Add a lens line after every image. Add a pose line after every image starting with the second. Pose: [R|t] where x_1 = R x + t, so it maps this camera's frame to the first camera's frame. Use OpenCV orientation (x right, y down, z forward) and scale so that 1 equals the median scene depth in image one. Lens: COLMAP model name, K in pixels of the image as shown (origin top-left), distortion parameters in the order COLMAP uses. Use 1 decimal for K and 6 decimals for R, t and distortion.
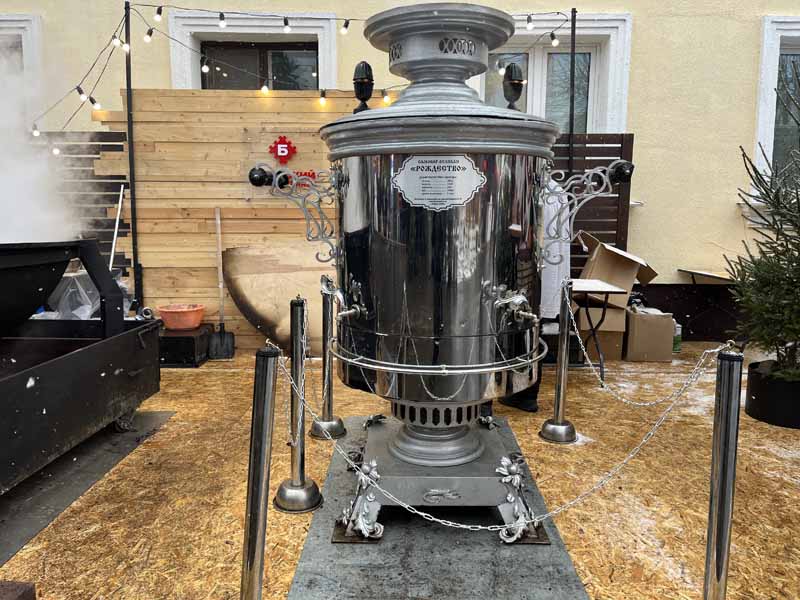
lens RADIAL K [[603.2, 0, 406.4], [0, 603.2, 299.7], [0, 0, 1]] dist [0.068410, -0.087146]
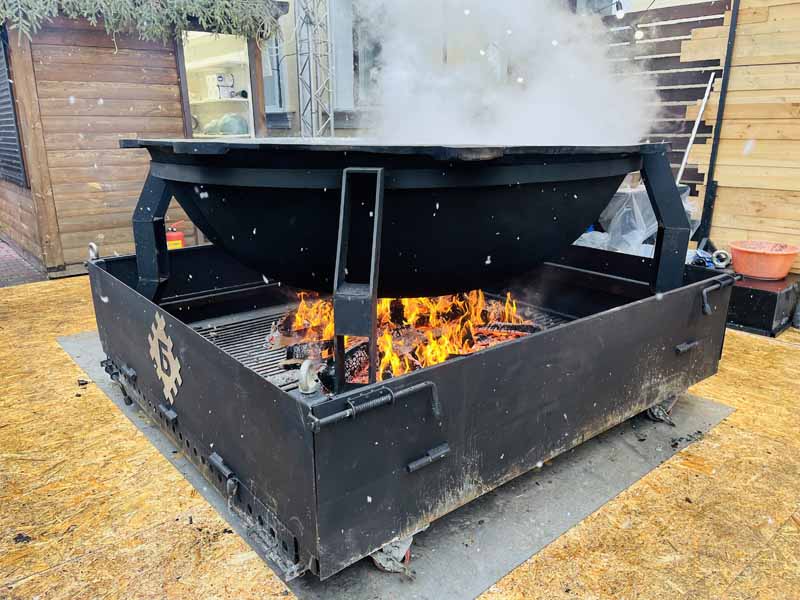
lens RADIAL K [[603.2, 0, 406.4], [0, 603.2, 299.7], [0, 0, 1]] dist [0.068410, -0.087146]
pose [[0.654178, 0.202782, -0.728650, -0.113380], [-0.098899, 0.978051, 0.183399, -0.016985], [0.749847, -0.047913, 0.659875, 0.218885]]
